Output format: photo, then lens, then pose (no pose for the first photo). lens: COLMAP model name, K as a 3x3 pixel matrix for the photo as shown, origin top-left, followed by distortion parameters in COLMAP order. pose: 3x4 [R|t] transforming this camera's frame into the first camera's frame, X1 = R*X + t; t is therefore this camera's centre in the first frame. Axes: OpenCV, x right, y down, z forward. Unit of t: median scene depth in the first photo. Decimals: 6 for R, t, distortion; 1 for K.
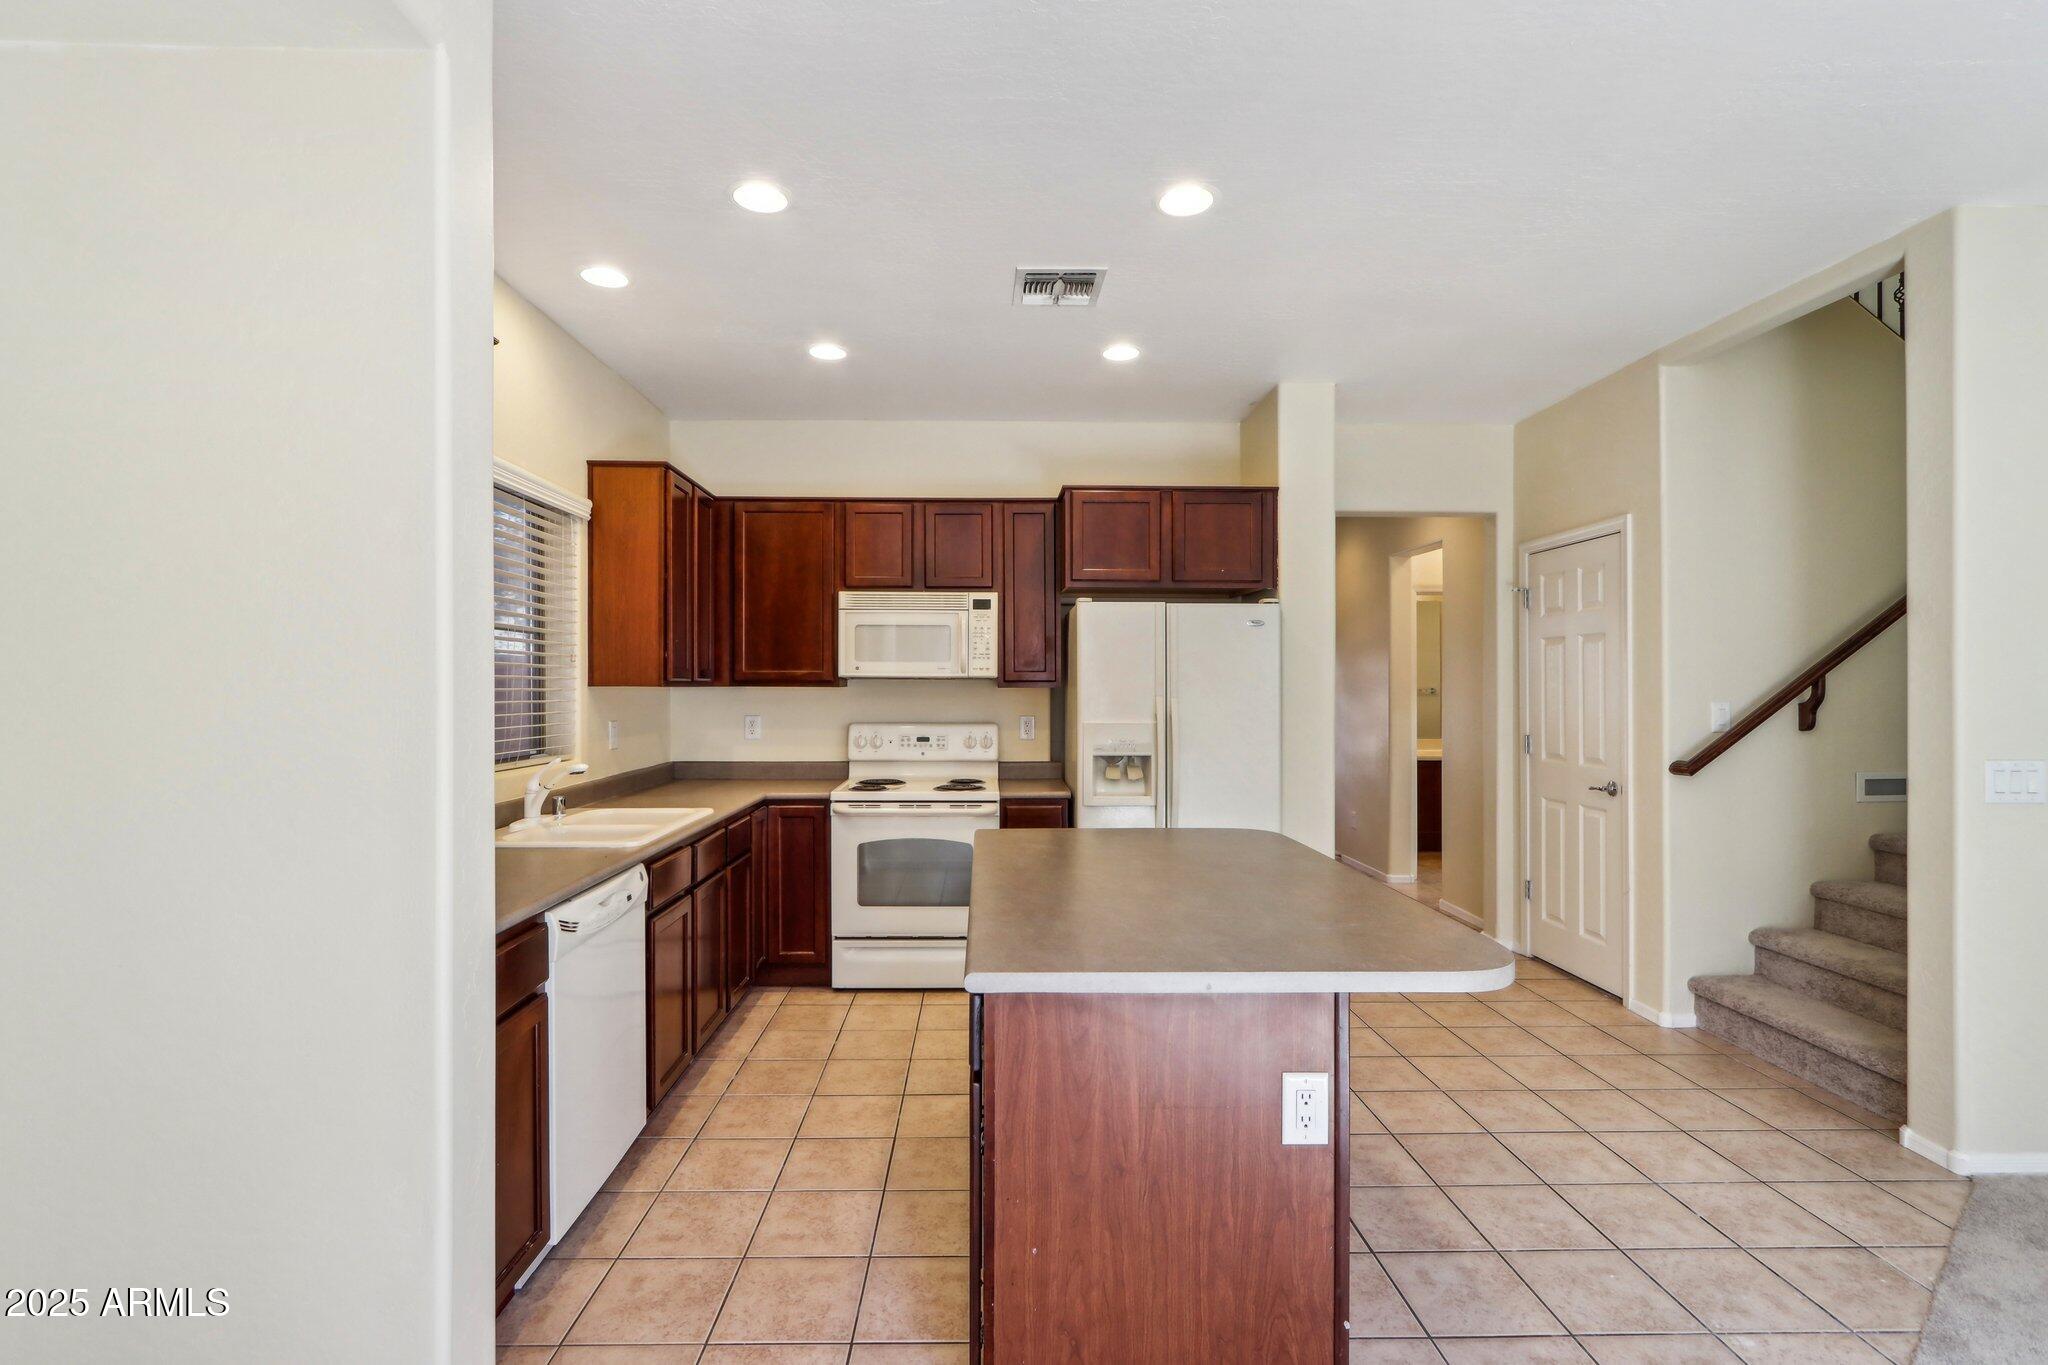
lens RADIAL K [[943.9, 0, 1005.3], [0, 943.9, 685.3], [0, 0, 1]] dist [-0.012966, 0.001719]
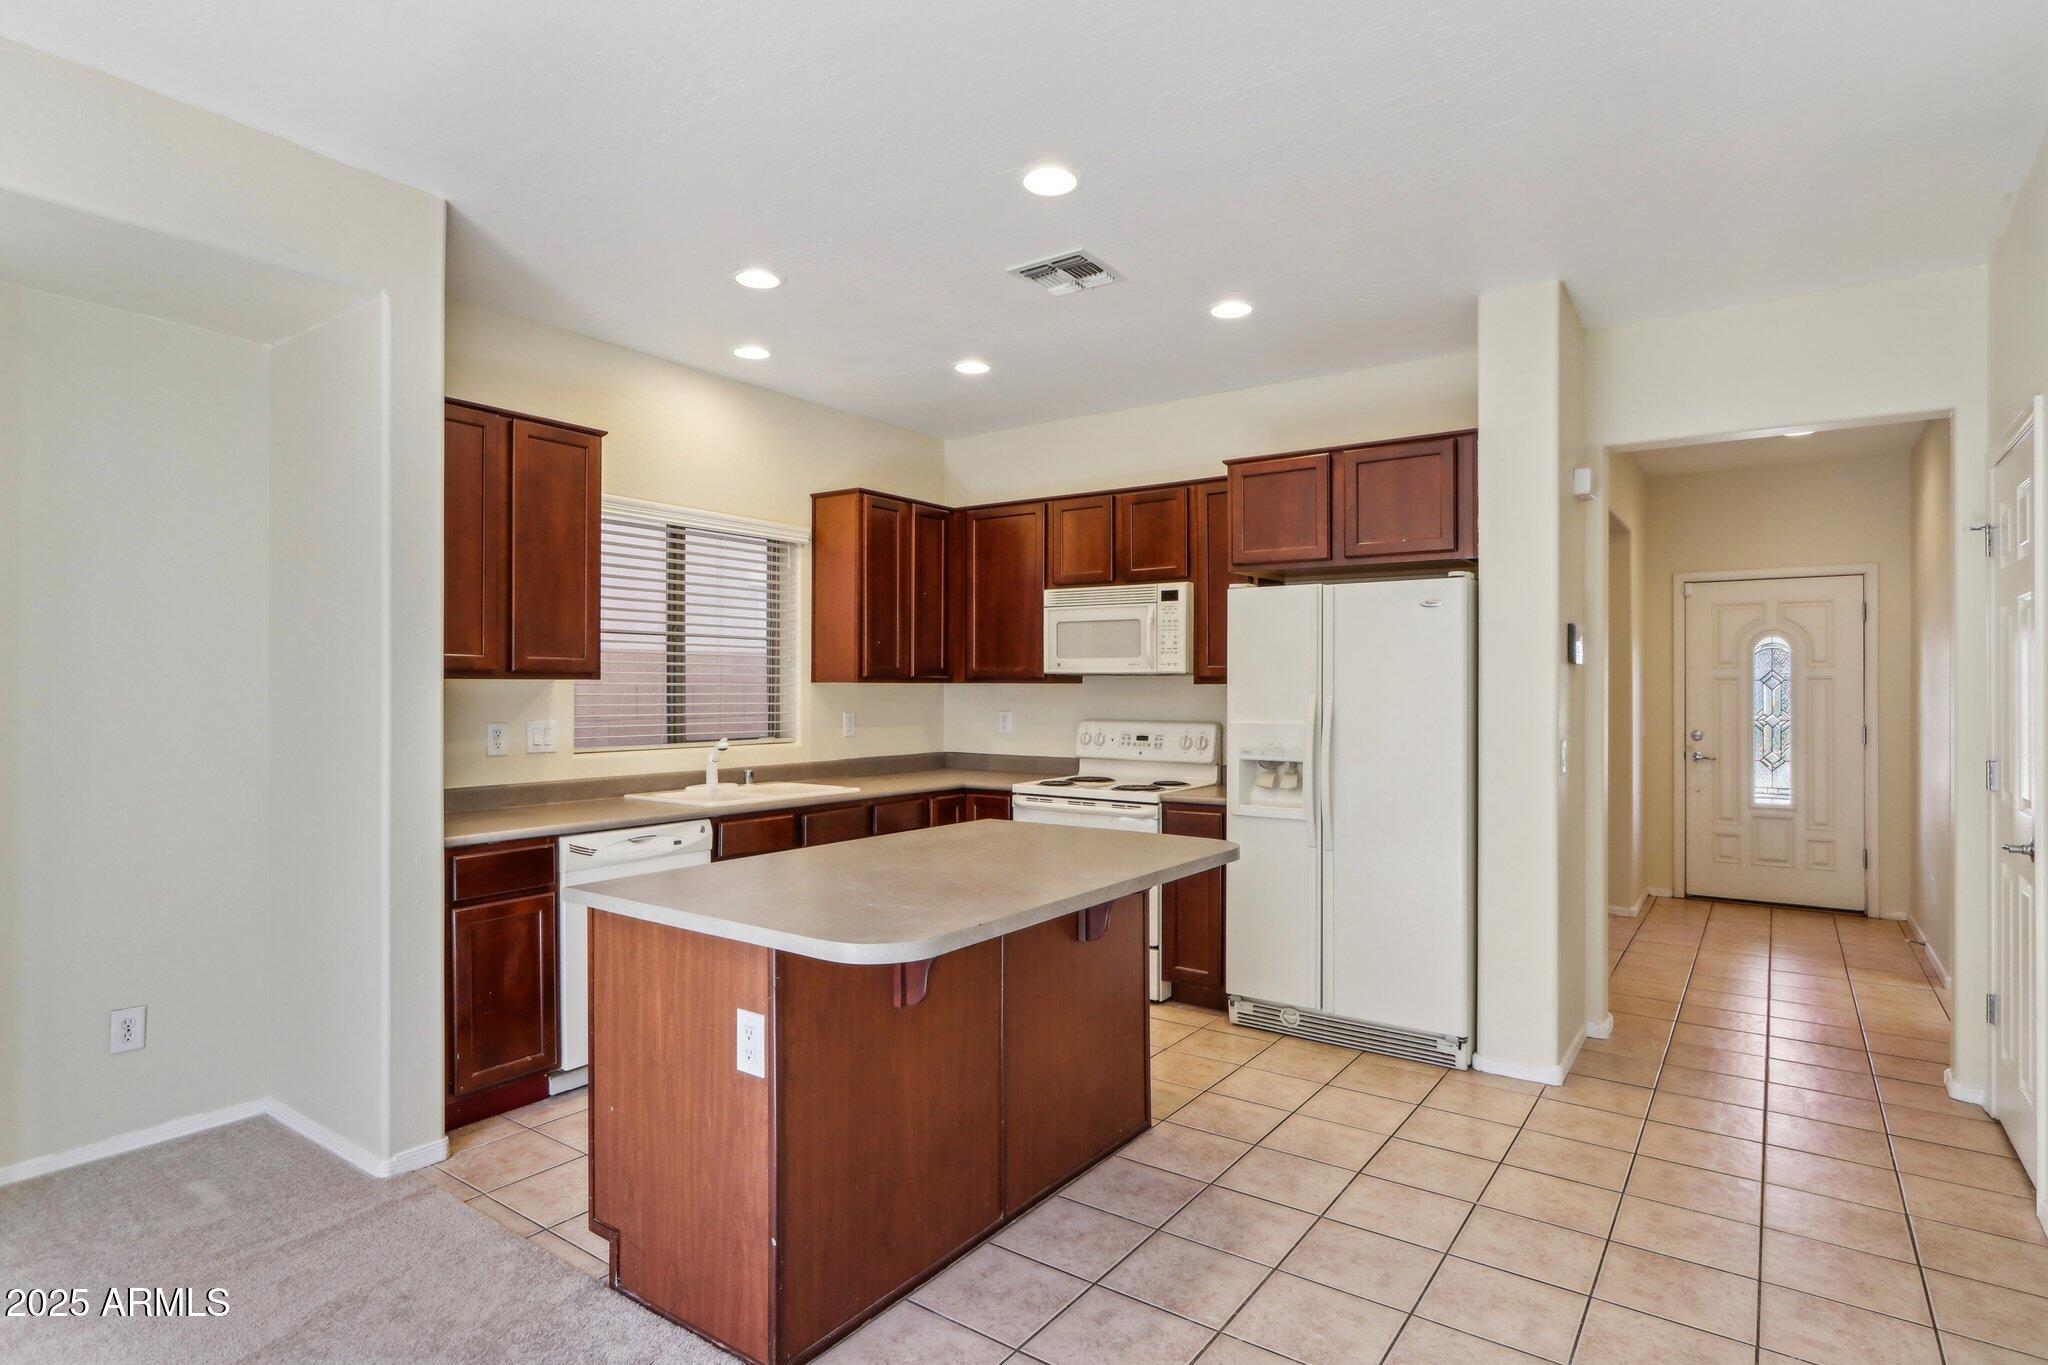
lens RADIAL K [[1066.7, 0, 1005.7], [0, 1066.7, 689.0], [0, 0, 1]] dist [-0.010660, 0.006666]
pose [[0.801664, 0.001332, -0.597773, 0.511277], [0.000403, 0.999996, 0.002769, 0.004878], [0.597775, -0.002461, 0.801660, 0.053148]]
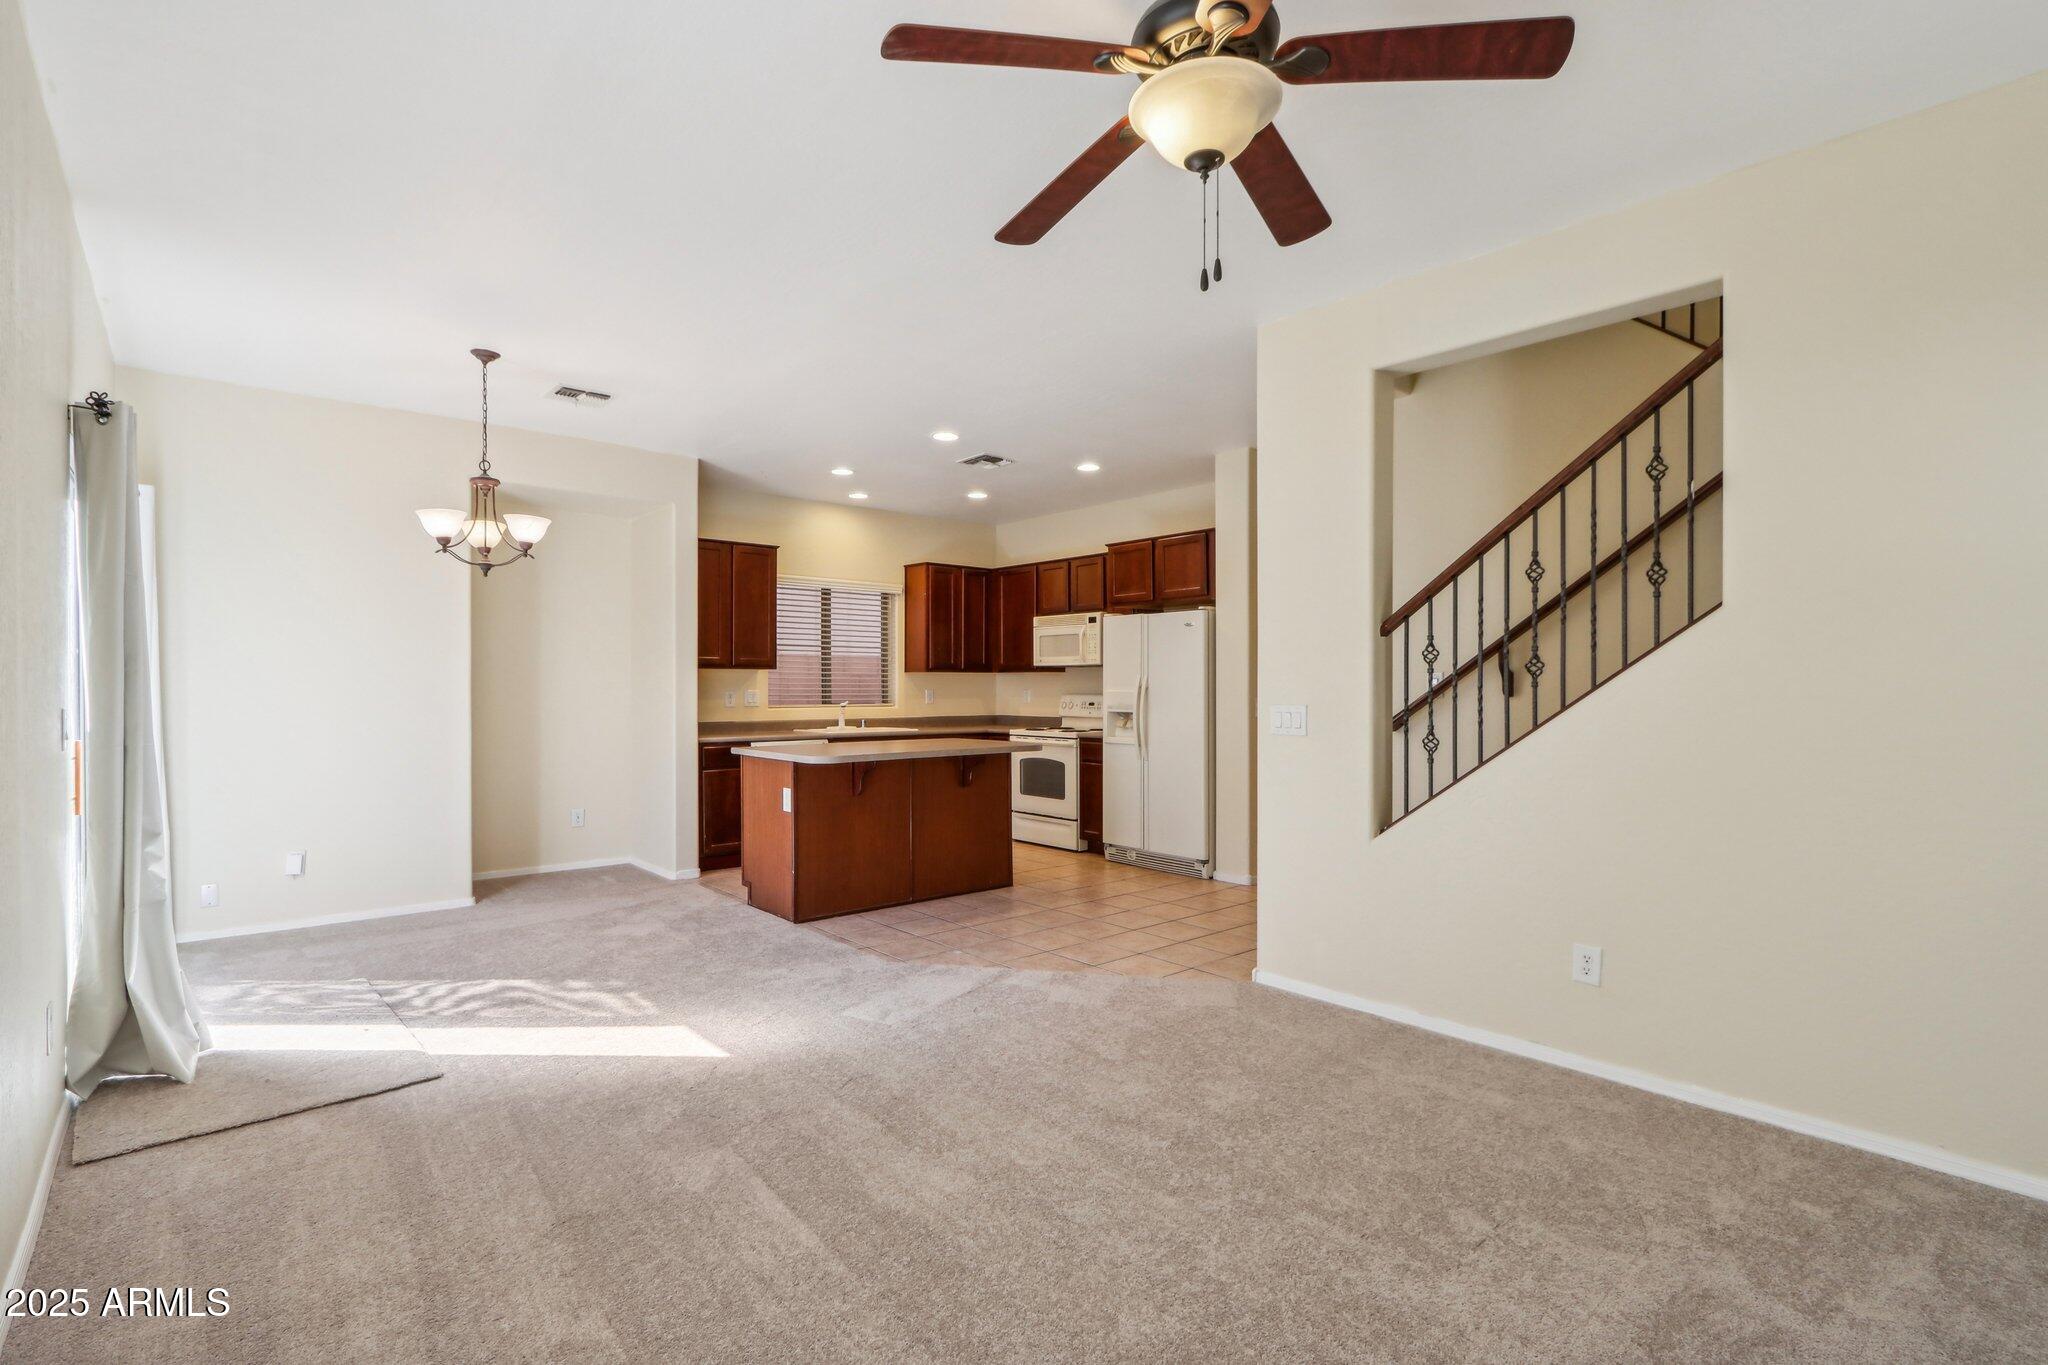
lens RADIAL K [[943.9, 0, 1011.4], [0, 943.9, 686.8], [0, 0, 1]] dist [-0.012966, 0.001719]
pose [[0.645344, -0.002988, -0.763886, 1.199840], [0.003839, 0.999992, -0.000668, 0.032323], [0.763882, -0.002501, 0.645351, -0.165840]]
